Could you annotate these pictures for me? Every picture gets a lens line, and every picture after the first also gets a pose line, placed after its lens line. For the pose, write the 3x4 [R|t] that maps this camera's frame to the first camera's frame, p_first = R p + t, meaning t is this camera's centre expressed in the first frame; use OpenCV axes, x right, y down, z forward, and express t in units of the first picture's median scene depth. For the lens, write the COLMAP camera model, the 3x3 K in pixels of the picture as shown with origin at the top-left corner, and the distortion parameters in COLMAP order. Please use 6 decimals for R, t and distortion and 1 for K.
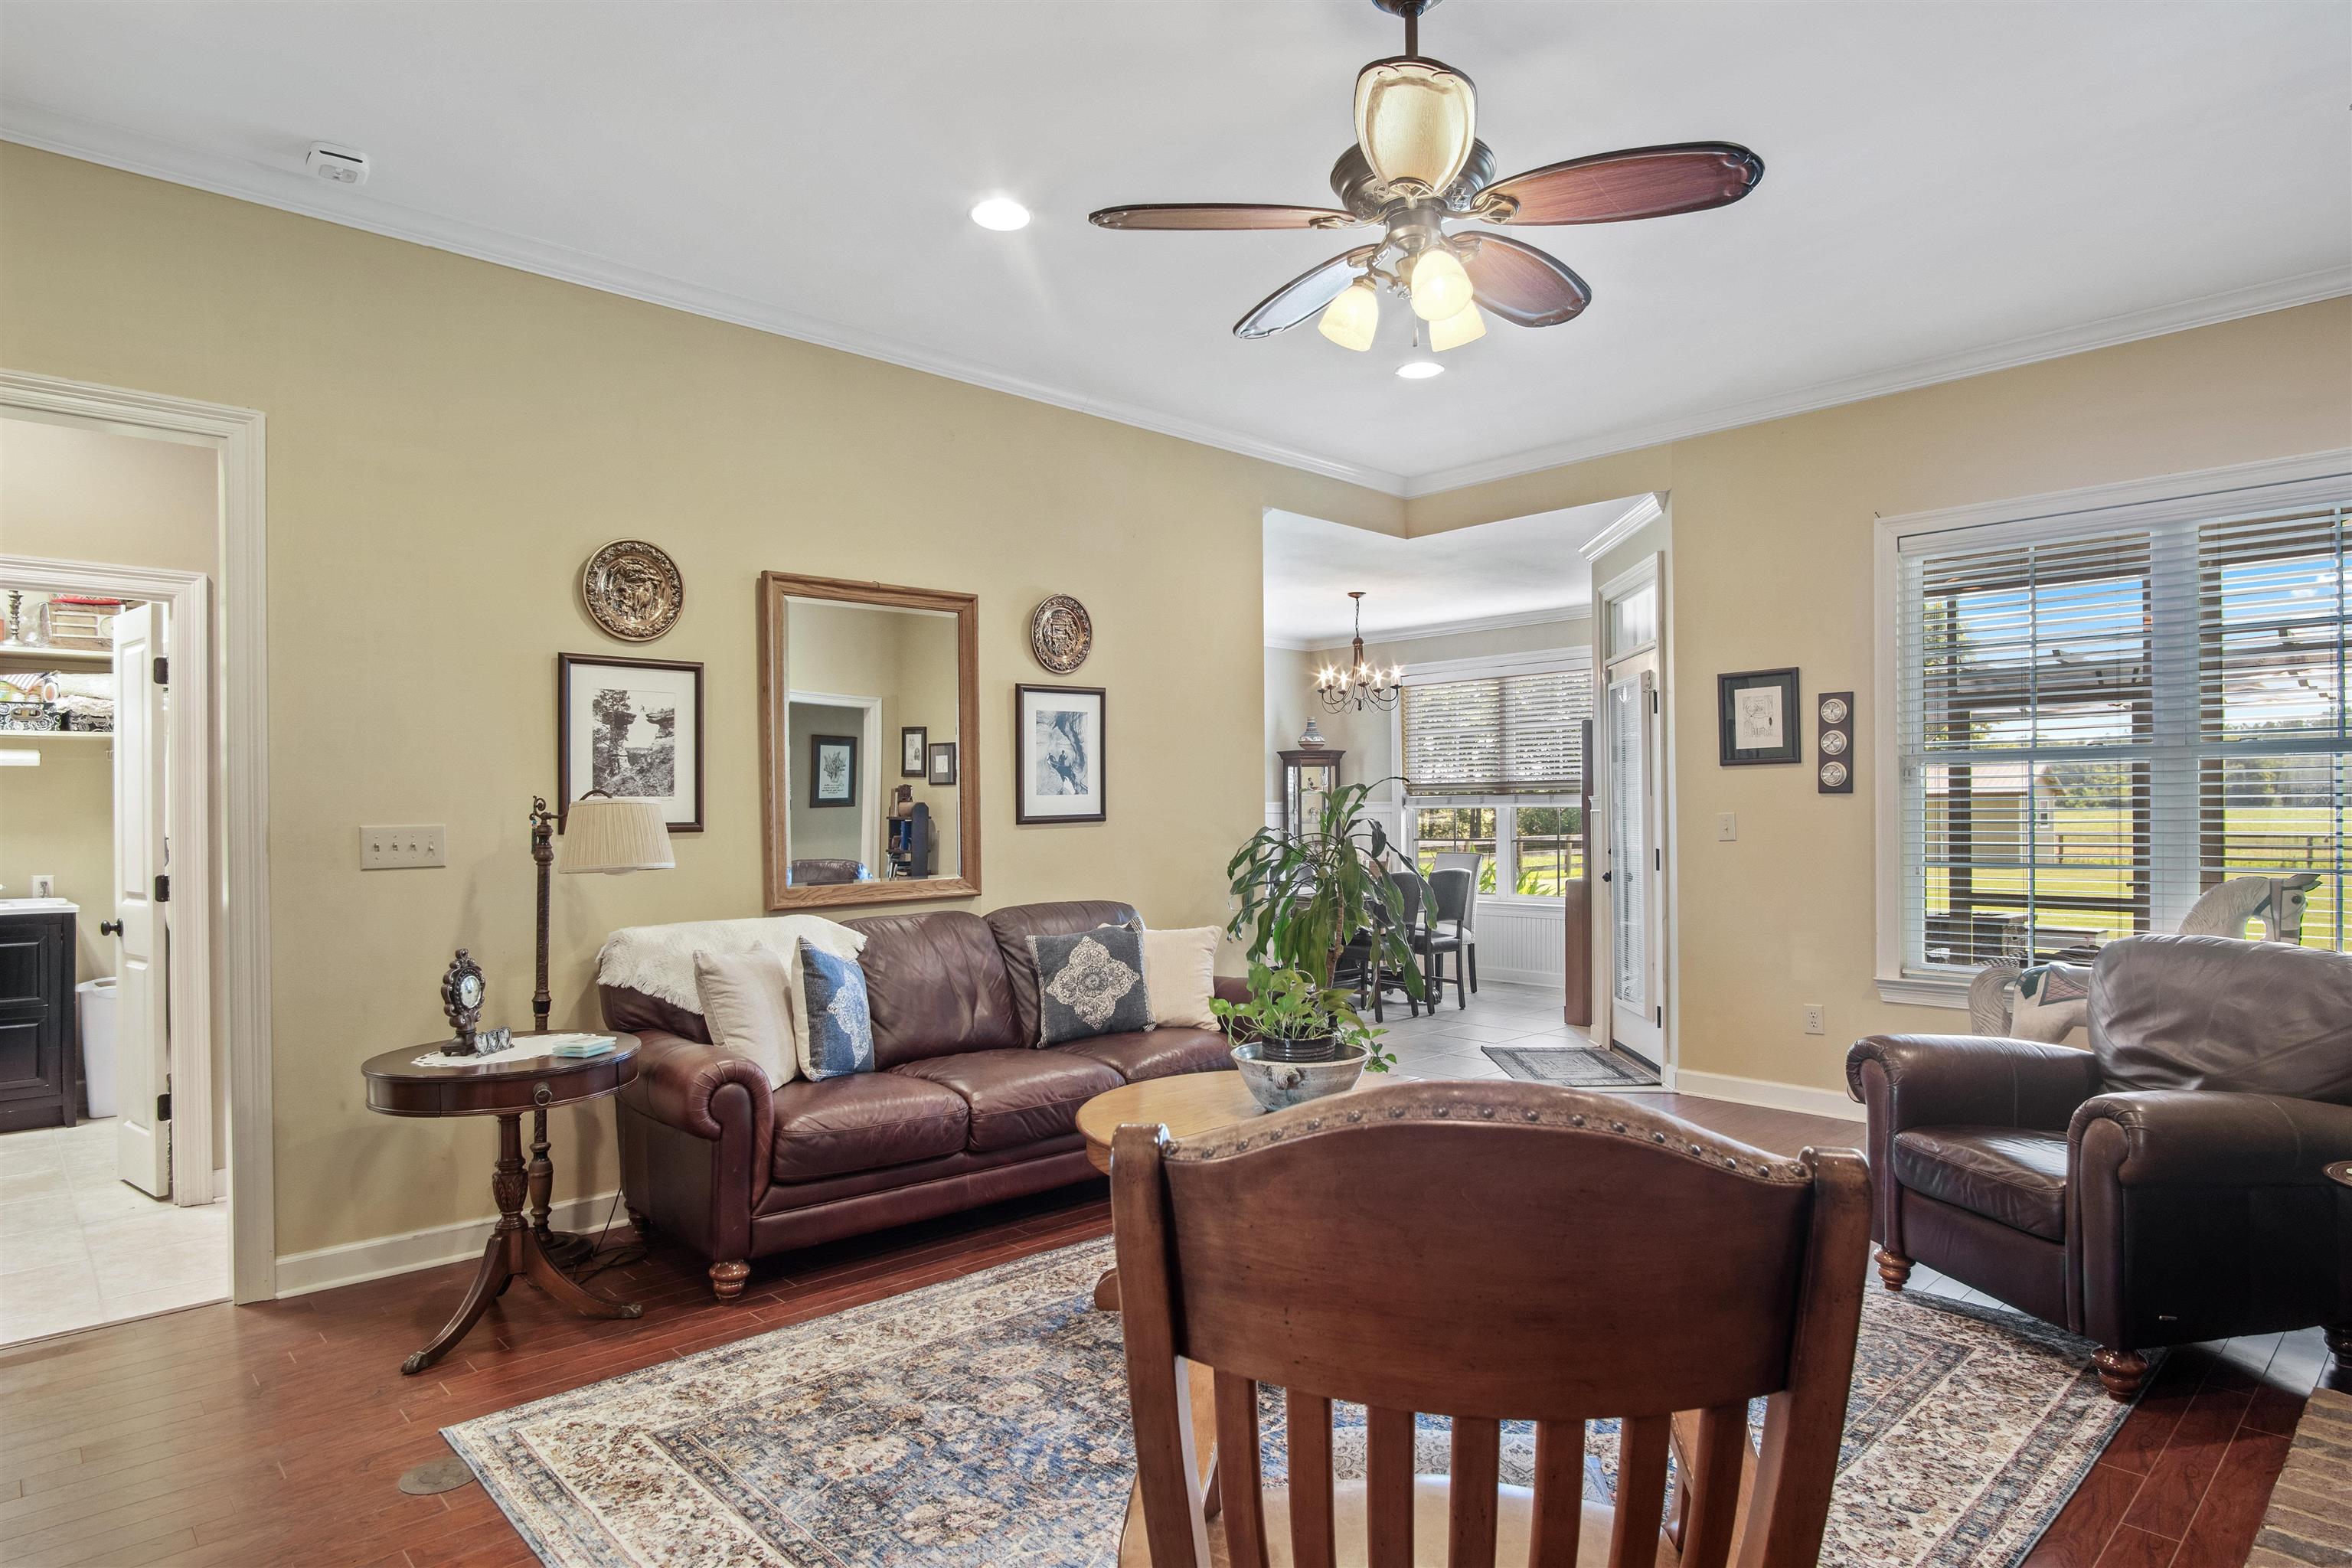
lens RADIAL K [[1297.7, 0, 1160.3], [0, 1297.7, 800.0], [0, 0, 1]] dist [-0.030739, 0.007285]
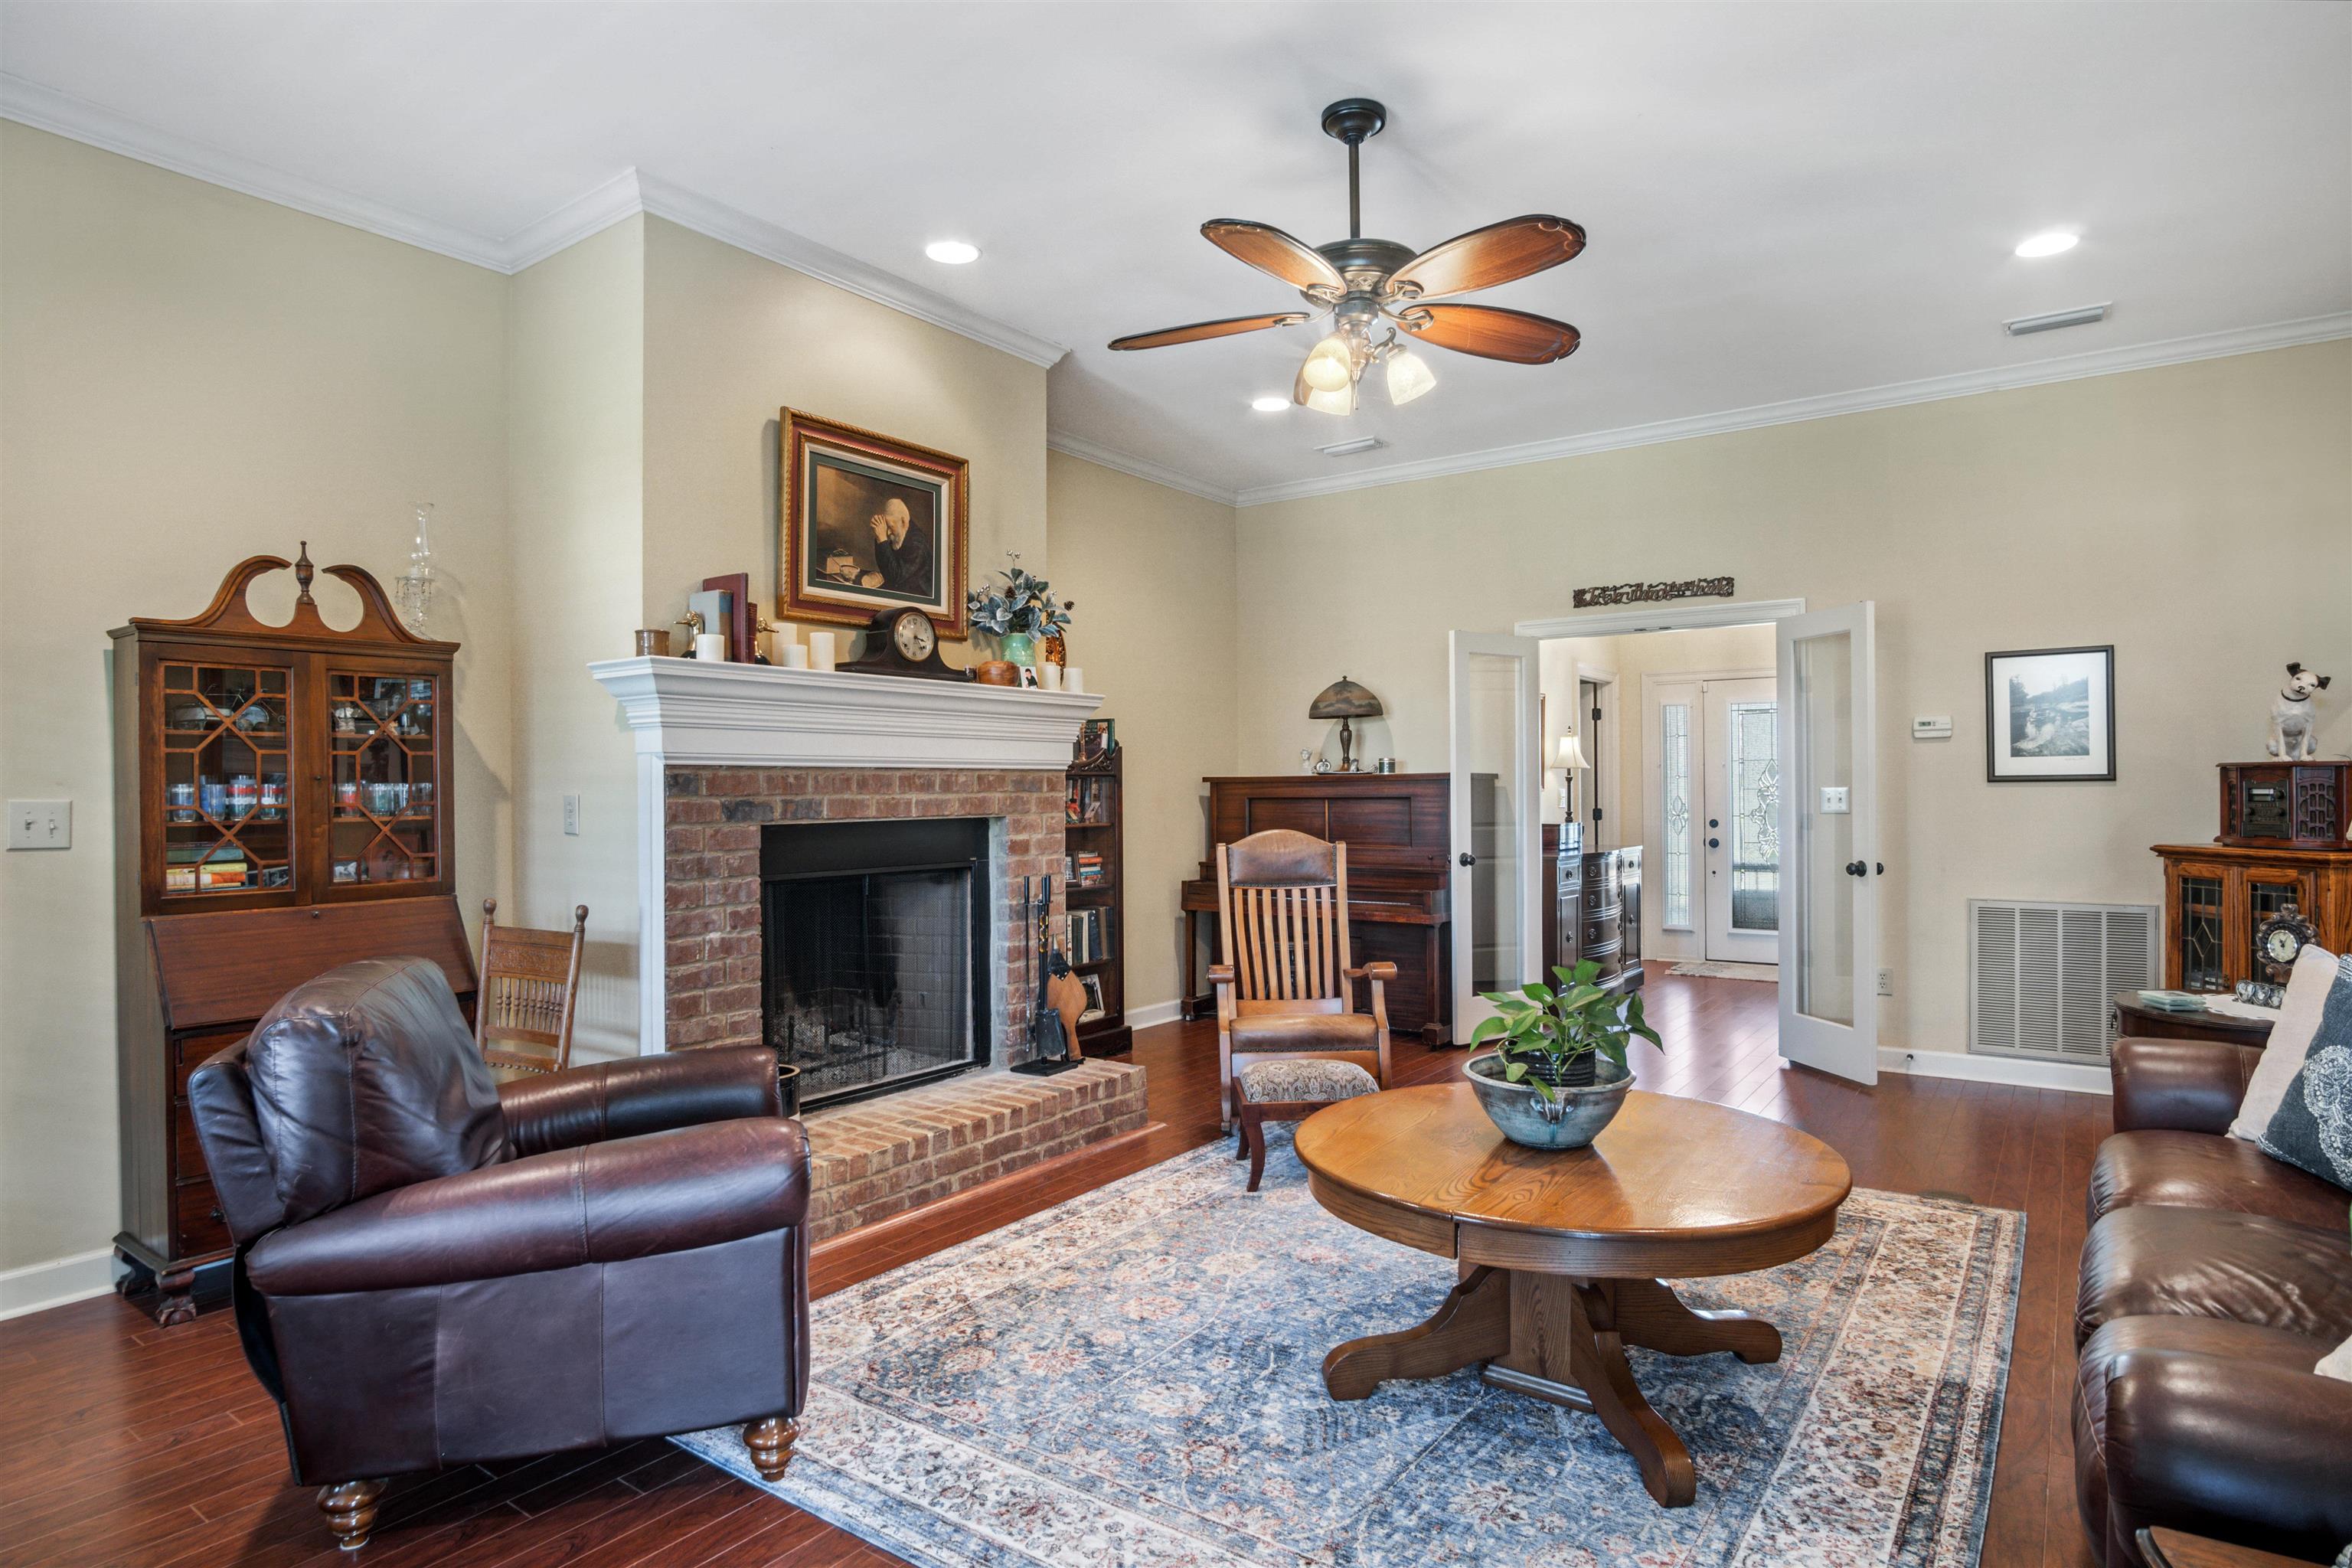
lens RADIAL K [[1297.7, 0, 1189.5], [0, 1297.7, 786.6], [0, 0, 1]] dist [-0.030739, 0.007285]
pose [[-0.976201, 0.012938, -0.216481, 0.319212], [0.015170, 0.999847, -0.008654, 0.011697], [0.216336, -0.011732, -0.976248, 1.106834]]
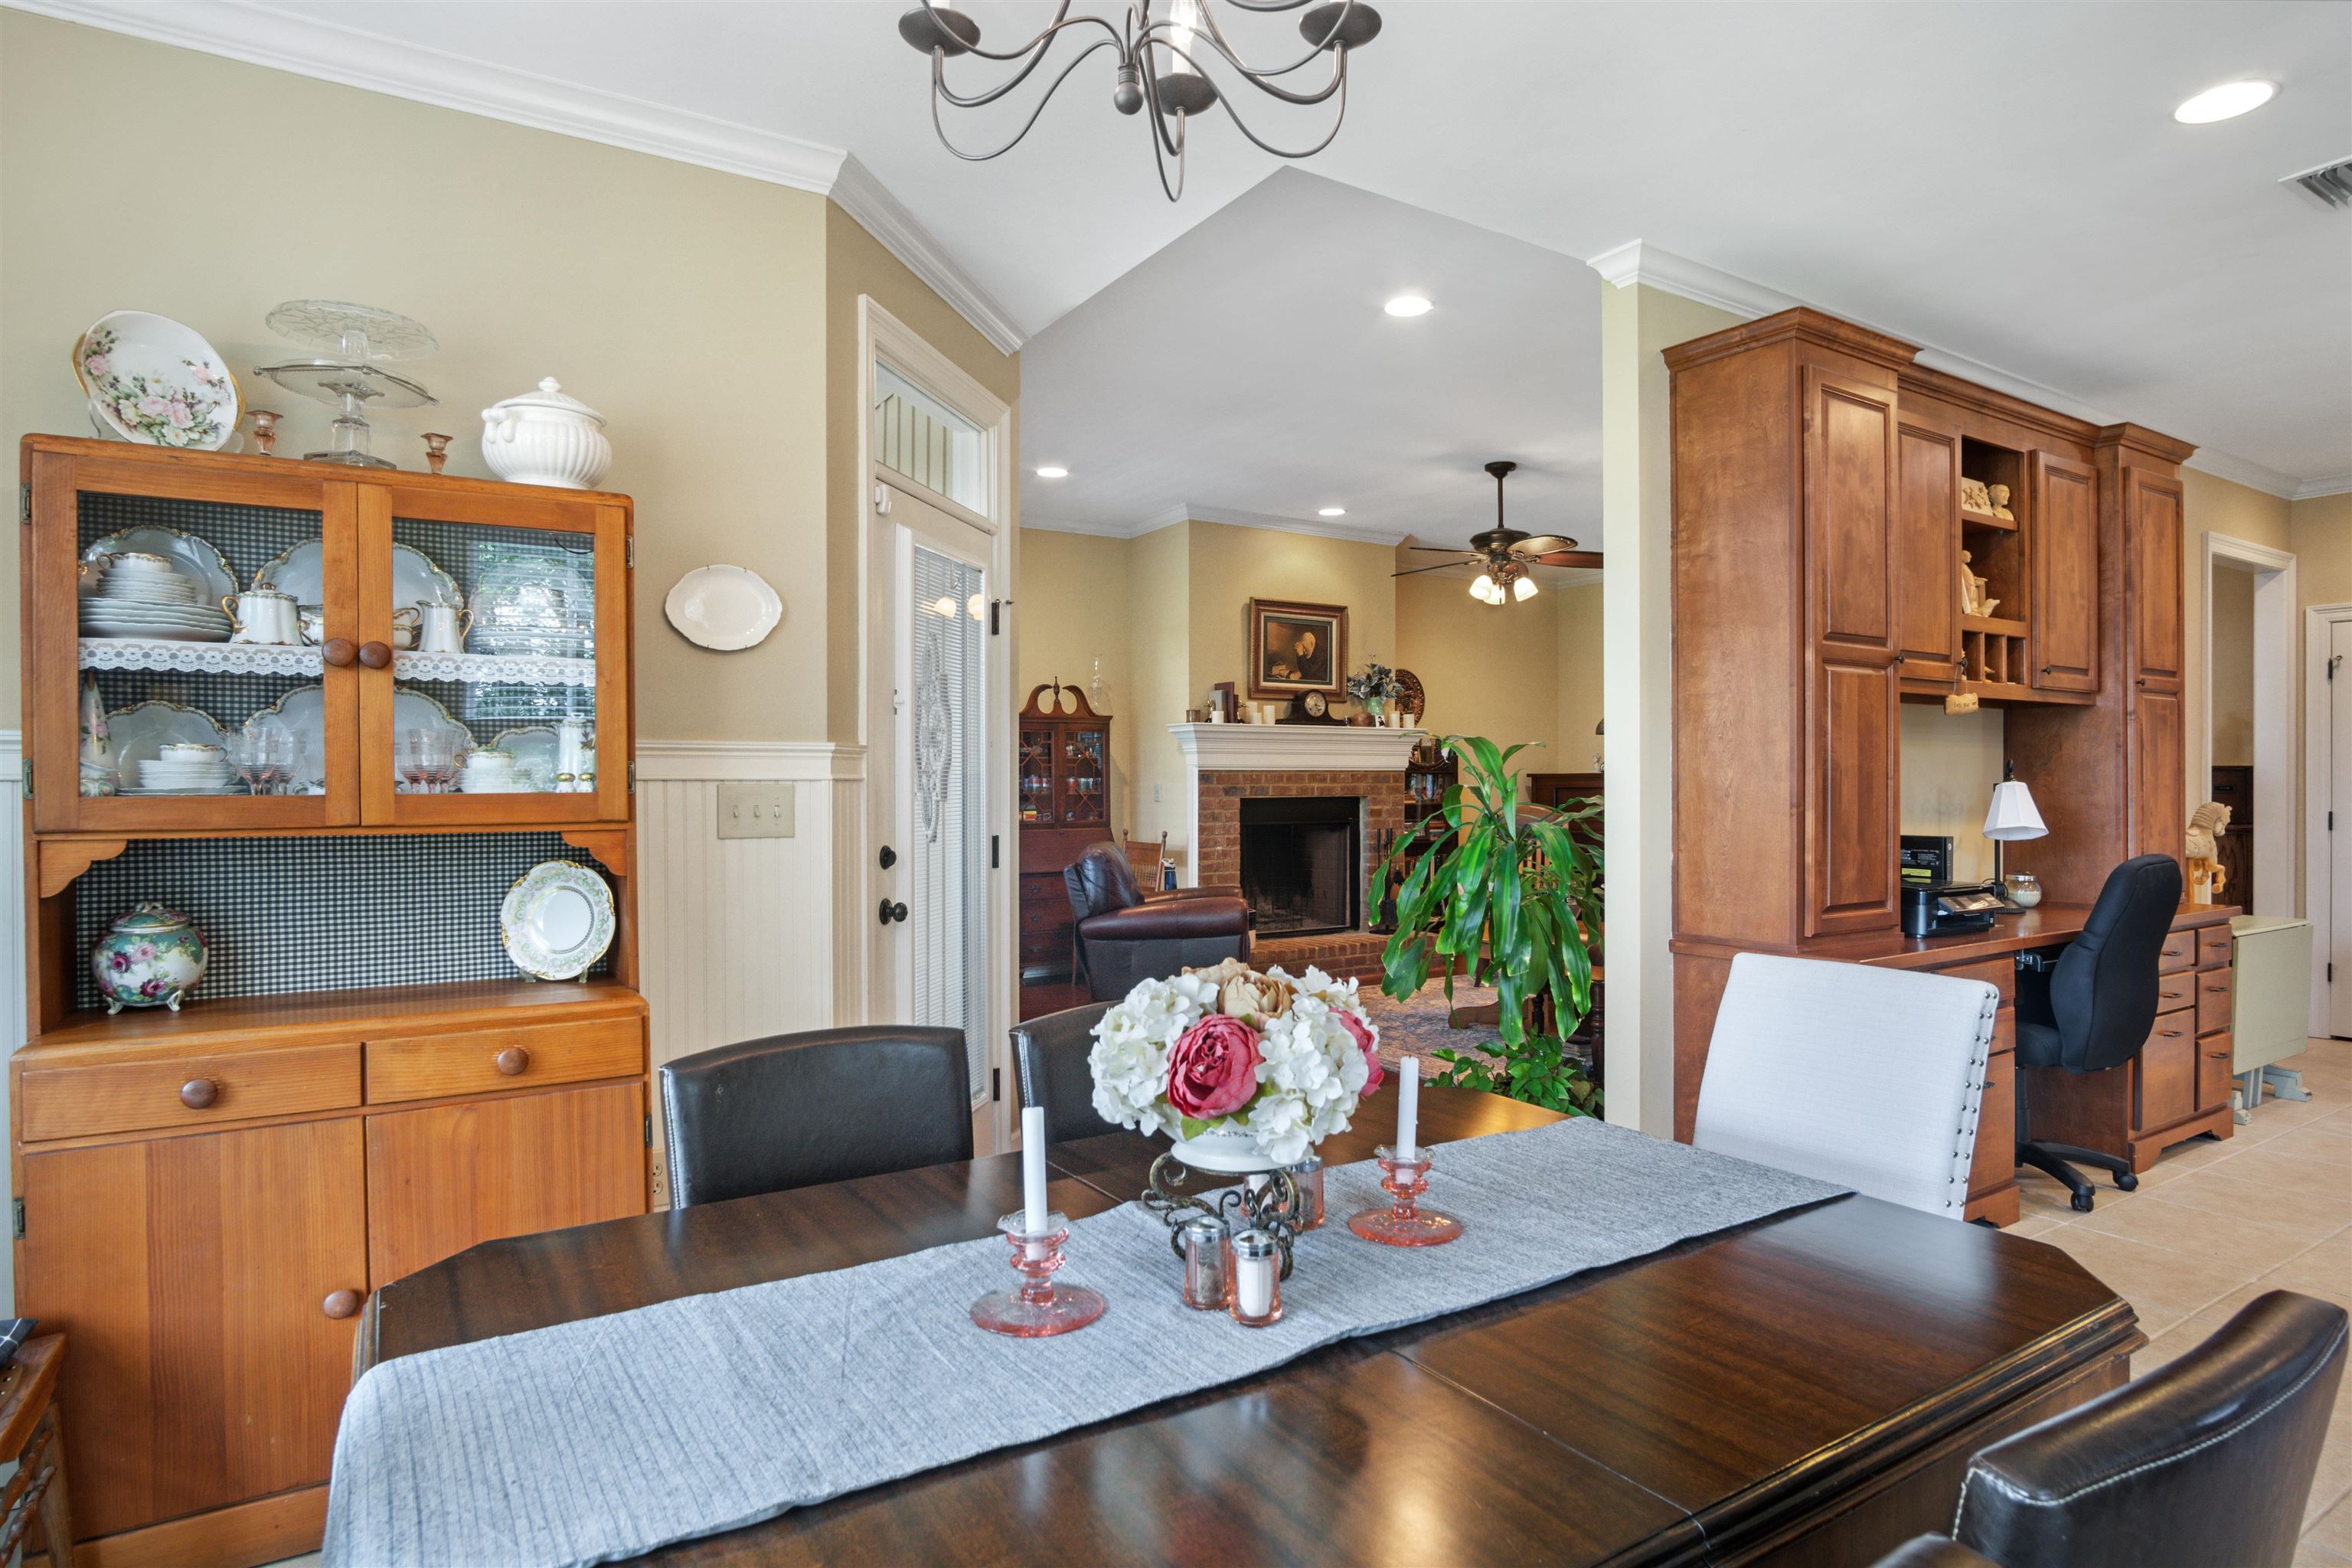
lens RADIAL K [[1297.7, 0, 1176.7], [0, 1297.7, 783.7], [0, 0, 1]] dist [-0.030739, 0.007285]
pose [[-0.985374, 0.009345, 0.170148, 0.207366], [0.008012, 0.999932, -0.008518, 0.018903], [-0.170216, -0.007030, -0.985382, 1.891214]]
